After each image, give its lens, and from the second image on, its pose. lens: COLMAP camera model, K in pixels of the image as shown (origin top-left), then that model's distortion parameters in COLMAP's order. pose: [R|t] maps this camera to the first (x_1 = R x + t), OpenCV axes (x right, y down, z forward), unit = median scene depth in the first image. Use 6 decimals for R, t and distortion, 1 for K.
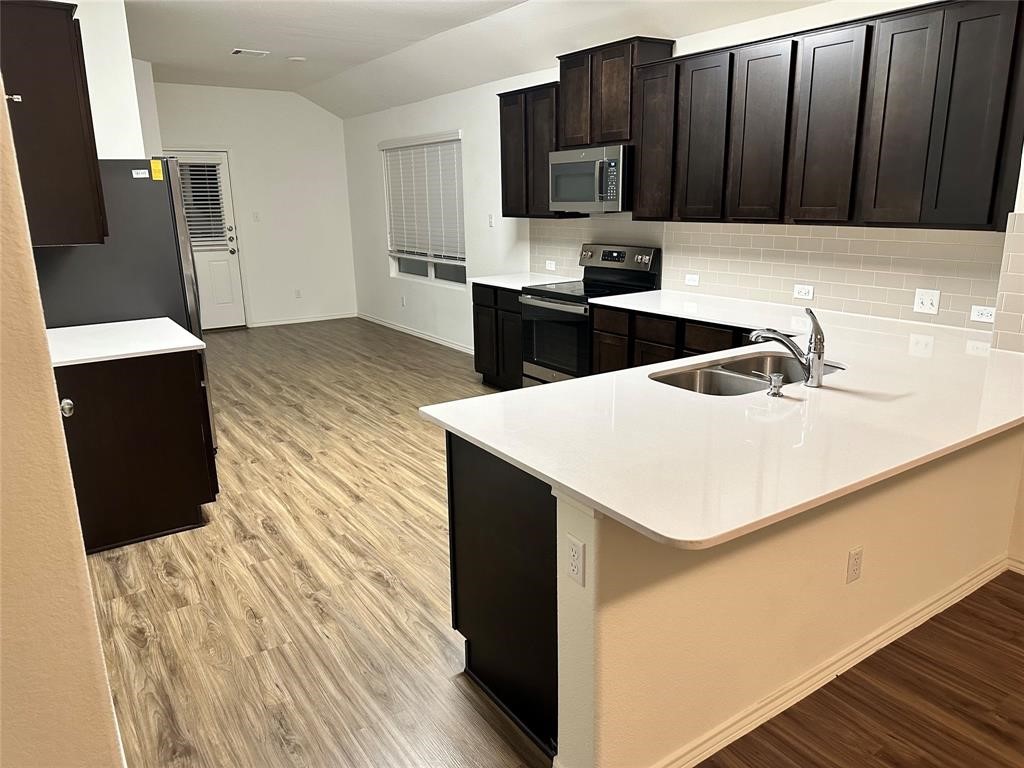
lens RADIAL K [[723.6, 0, 516.9], [0, 723.6, 382.8], [0, 0, 1]] dist [0.035858, -0.045351]
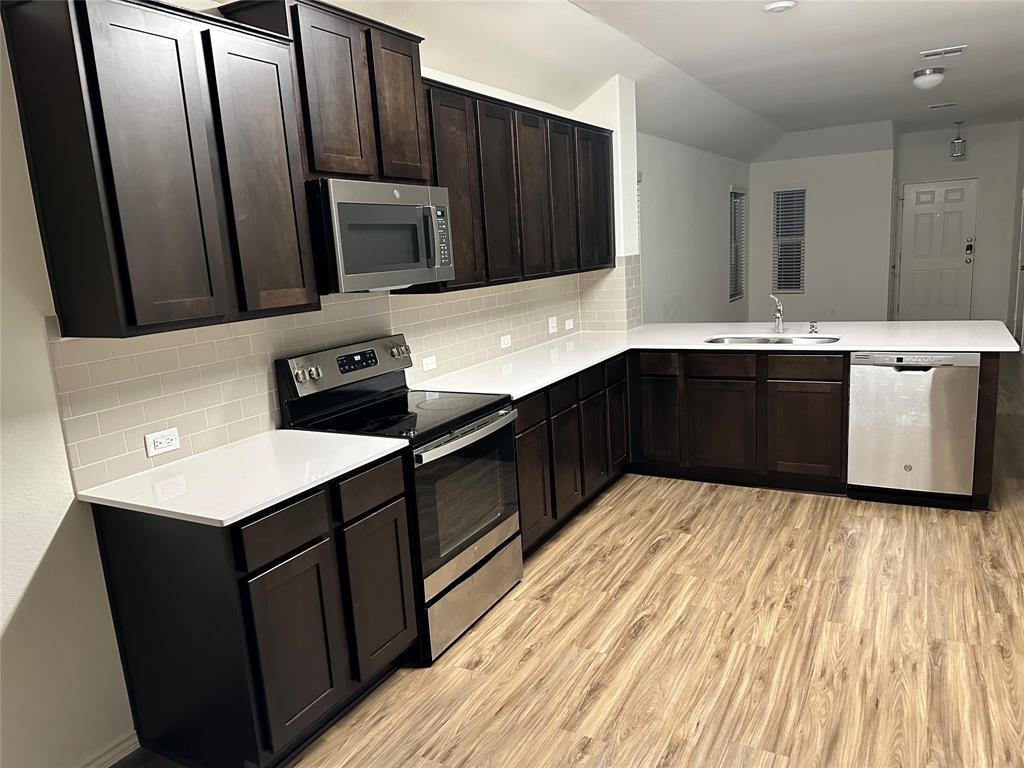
lens RADIAL K [[723.6, 0, 516.9], [0, 723.6, 382.8], [0, 0, 1]] dist [0.035858, -0.045351]
pose [[-0.453834, -0.124317, 0.882372, -0.494702], [0.280979, 0.919739, 0.274099, -0.304950], [-0.845627, 0.372324, -0.382478, 1.195978]]
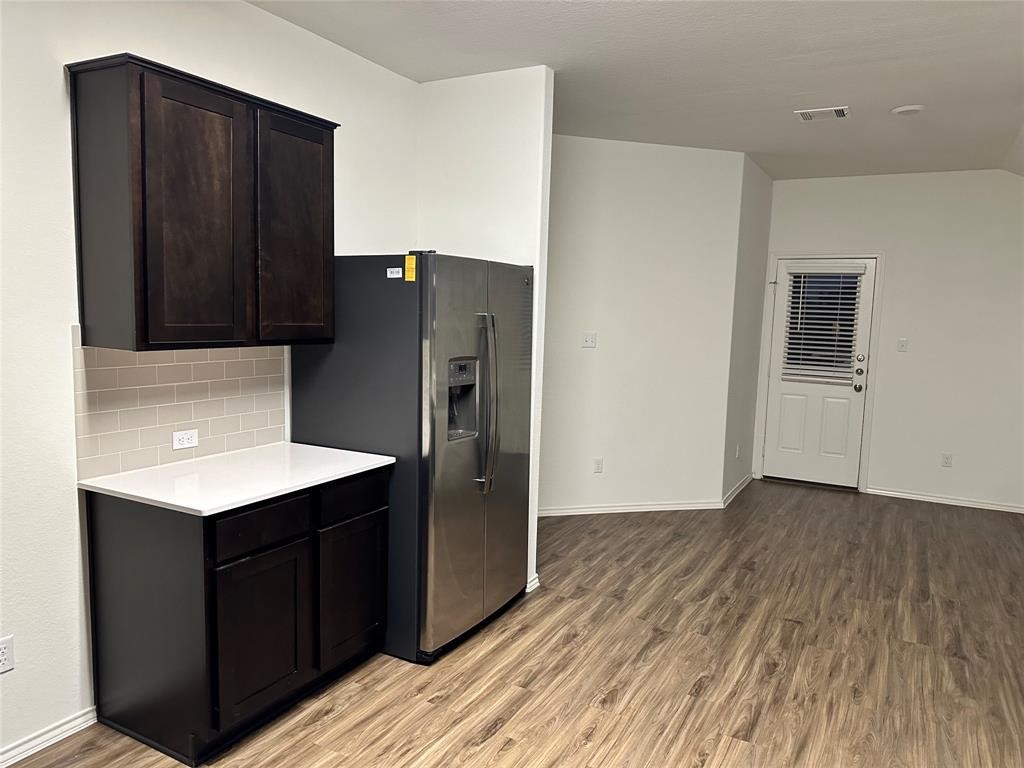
lens RADIAL K [[723.6, 0, 516.9], [0, 723.6, 382.8], [0, 0, 1]] dist [0.035858, -0.045351]
pose [[0.456294, 0.118703, -0.881876, 0.192698], [-0.259293, 0.965790, -0.004164, -0.164388], [0.851213, 0.230565, 0.471462, 0.622077]]
